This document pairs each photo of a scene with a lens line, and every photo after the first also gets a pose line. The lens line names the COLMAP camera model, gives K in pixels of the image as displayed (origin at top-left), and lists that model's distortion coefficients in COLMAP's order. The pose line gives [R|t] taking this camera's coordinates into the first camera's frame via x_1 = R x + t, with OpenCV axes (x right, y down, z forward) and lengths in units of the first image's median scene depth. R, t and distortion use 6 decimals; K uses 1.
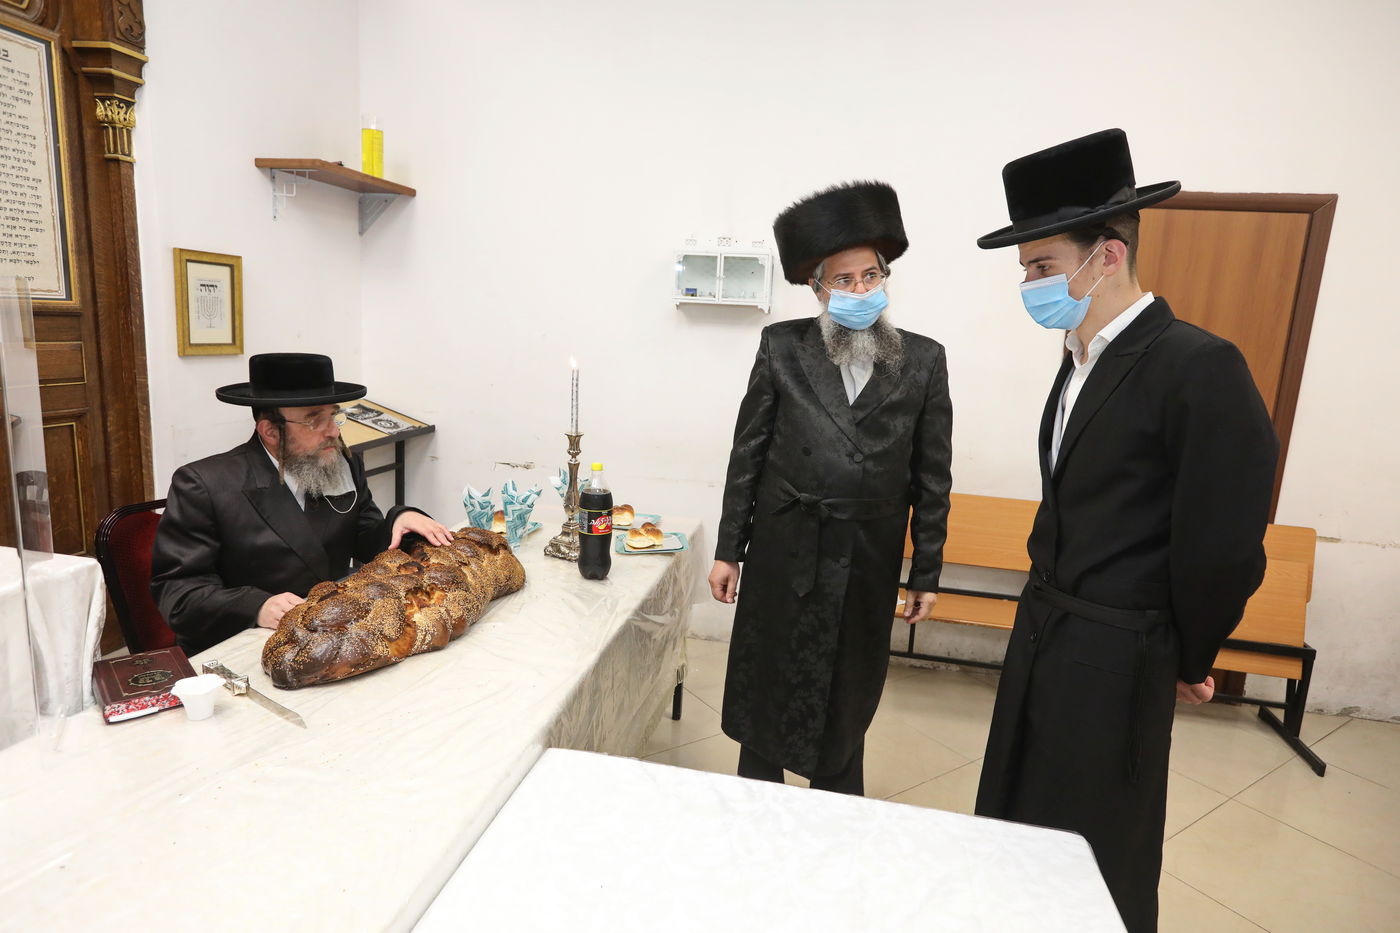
lens RADIAL K [[810.4, 0, 700.0], [0, 810.4, 466.5], [0, 0, 1]] dist [-0.044521, 0.039818]
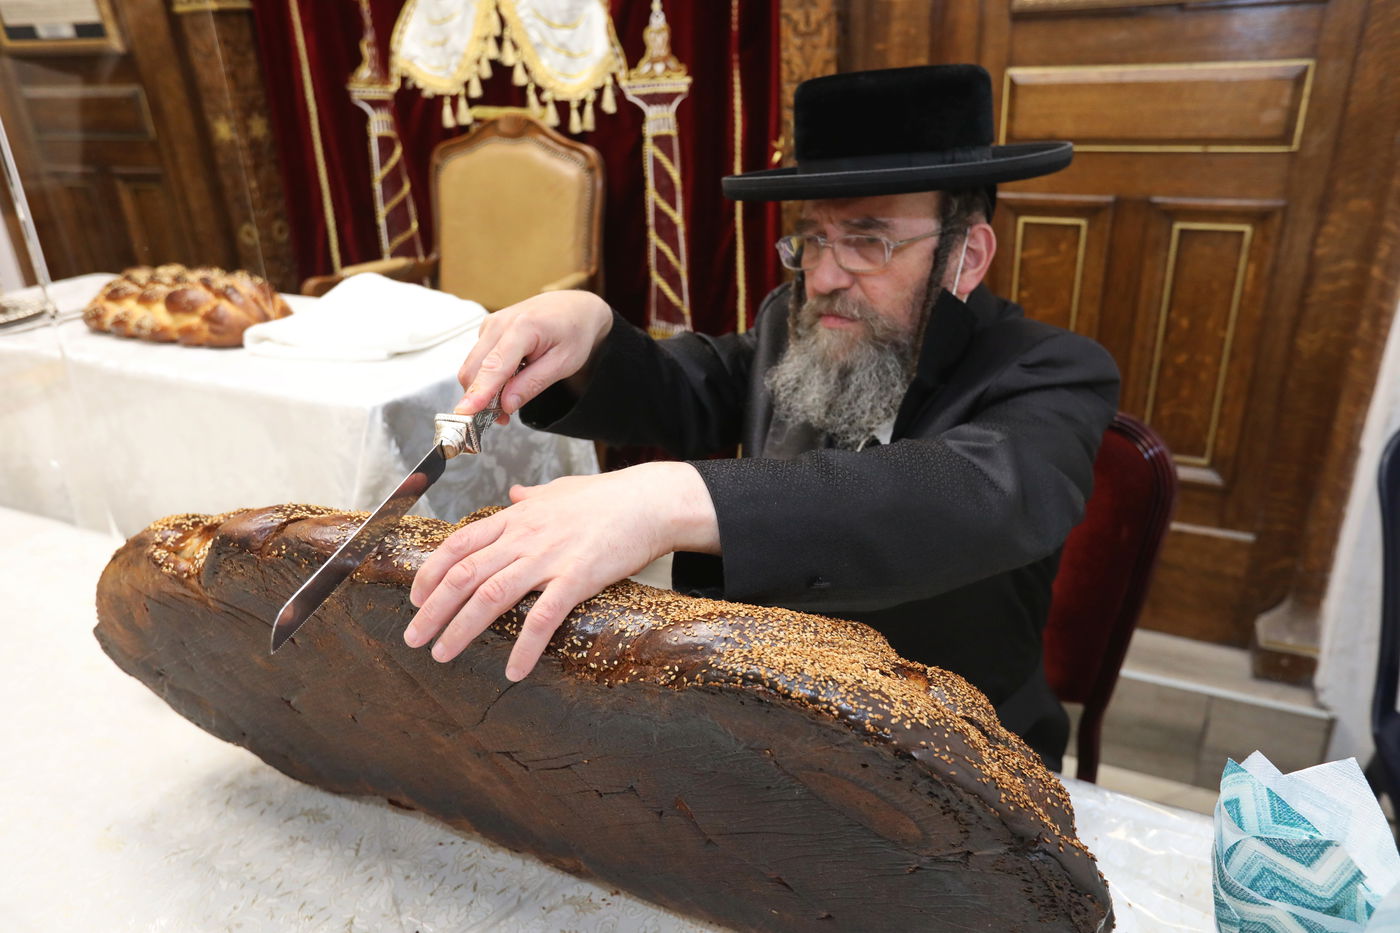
lens RADIAL K [[1017.5, 0, 695.7], [0, 1017.5, 465.5], [0, 0, 1]] dist [-0.023359, 0.063097]
pose [[-0.259672, 0.339559, -0.904030, -0.034059], [-0.148122, 0.911060, 0.384746, -0.119273], [0.954270, 0.233814, -0.186281, 0.843181]]
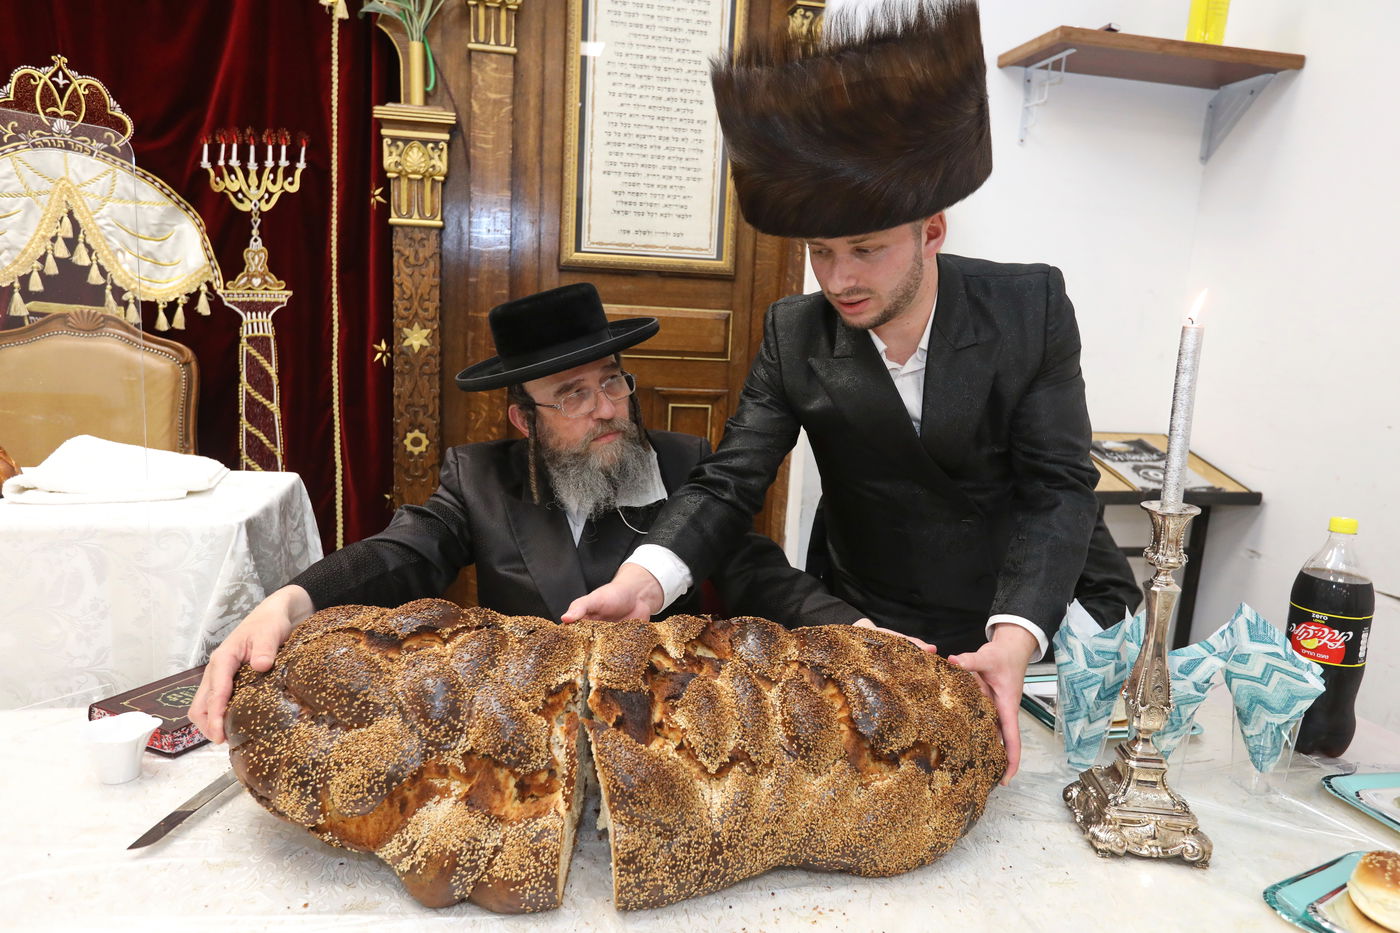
lens RADIAL K [[933.6, 0, 701.5], [0, 933.6, 457.0], [0, 0, 1]] dist [-0.032084, 0.059481]
pose [[0.399954, 0.119317, -0.908736, 0.123258], [-0.193673, 0.980104, 0.043448, -0.043646], [0.895839, 0.158621, 0.415105, 0.610486]]
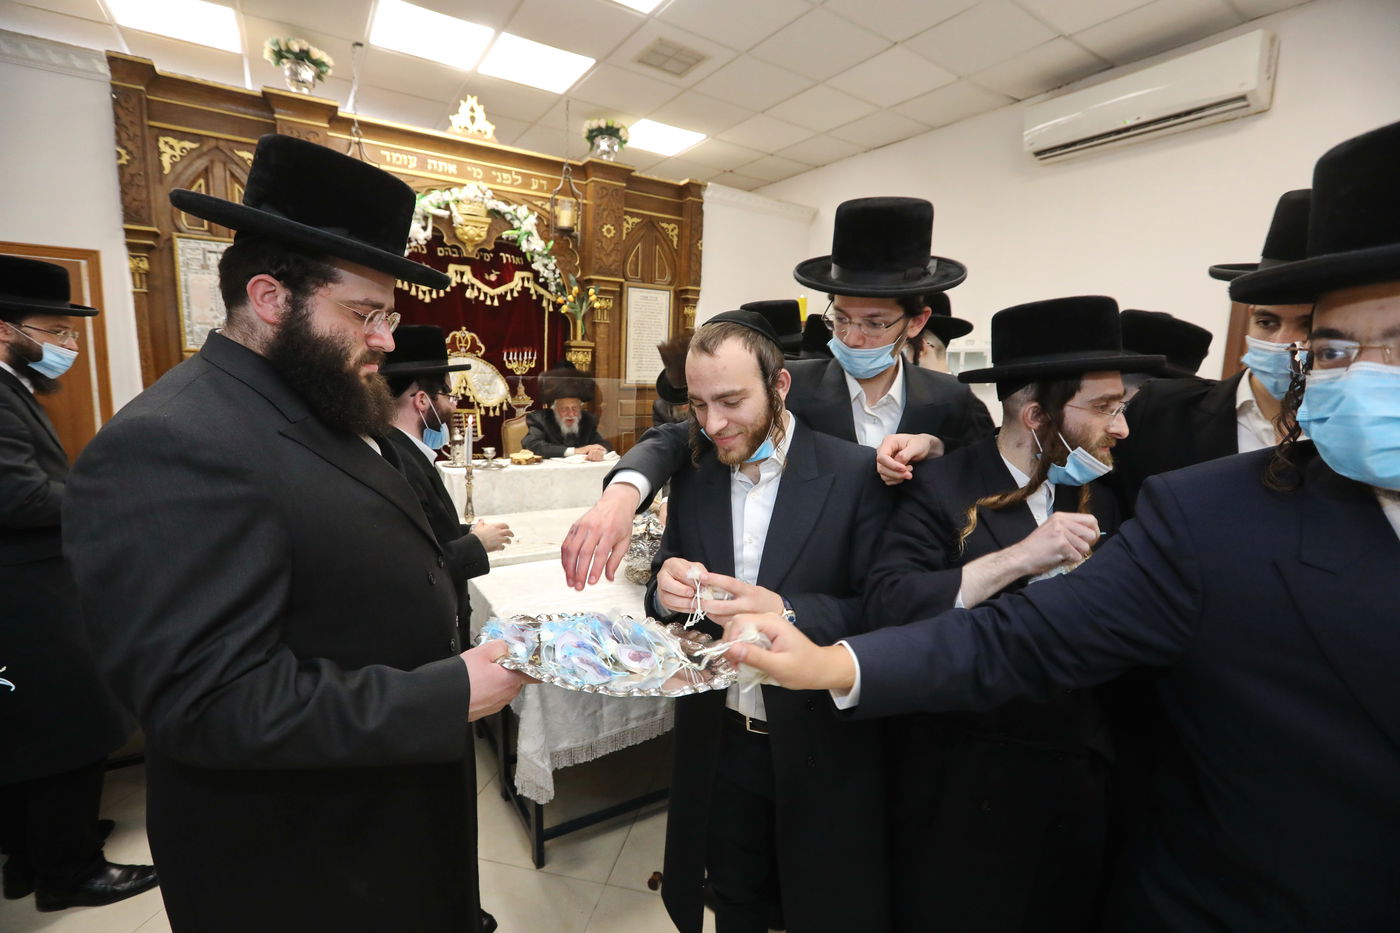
lens RADIAL K [[645.0, 0, 700.0], [0, 645.0, 466.5], [0, 0, 1]] dist [-0.043369, 0.028251]
pose [[0.695363, 0.079704, -0.714225, 0.810915], [-0.123965, 0.992237, -0.009962, 0.065777], [0.707886, 0.095466, 0.699845, -0.368655]]
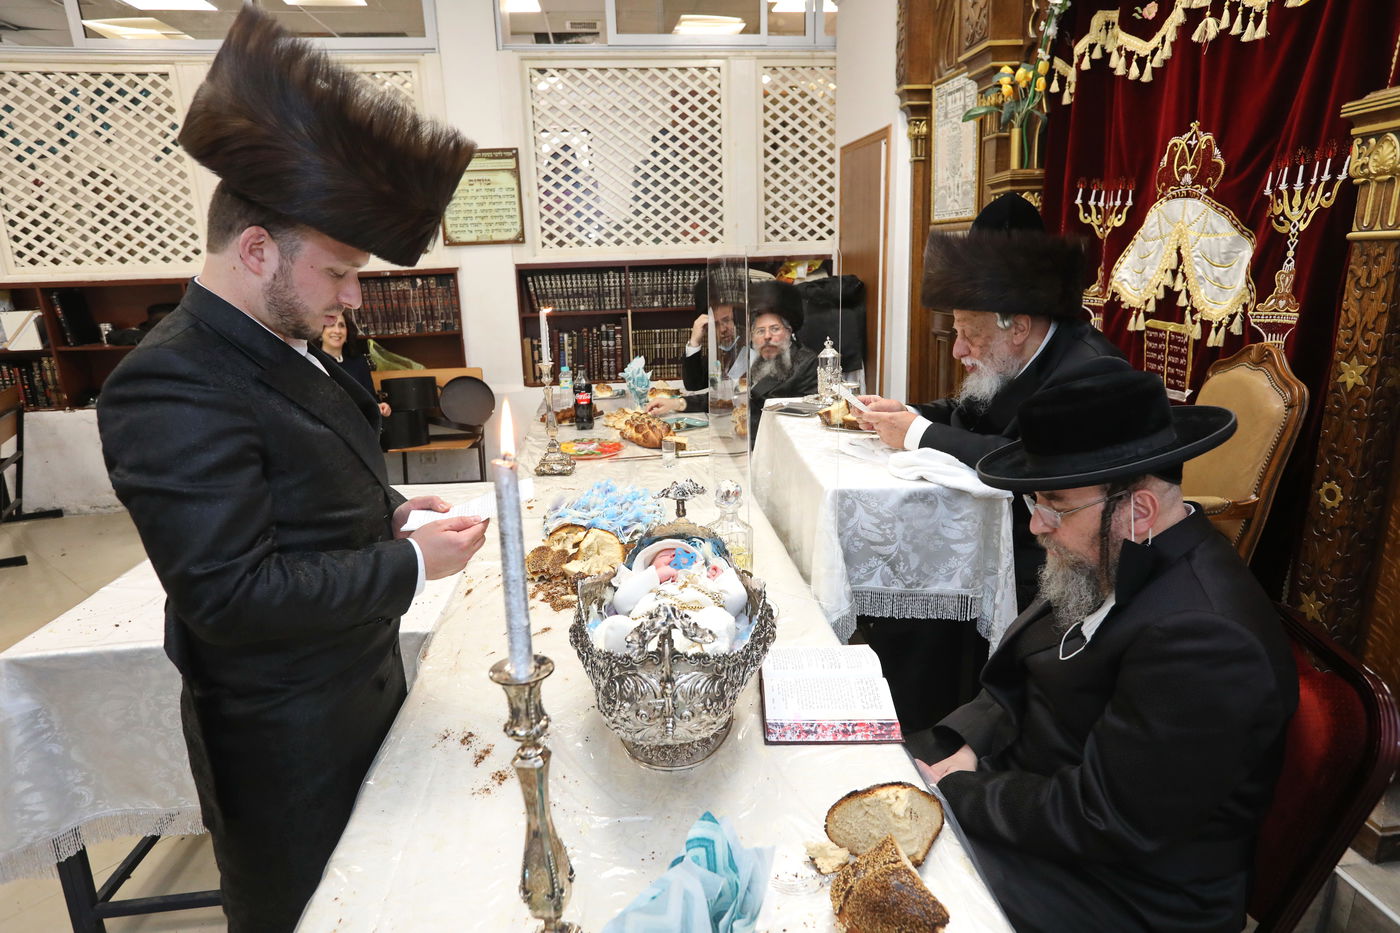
lens RADIAL K [[810.4, 0, 700.0], [0, 810.4, 466.5], [0, 0, 1]] dist [-0.044521, 0.039818]
pose [[-0.956764, 0.051254, -0.286315, -0.126036], [-0.071422, 0.912817, 0.402073, -0.223611], [0.281961, 0.405139, -0.869690, 1.178969]]
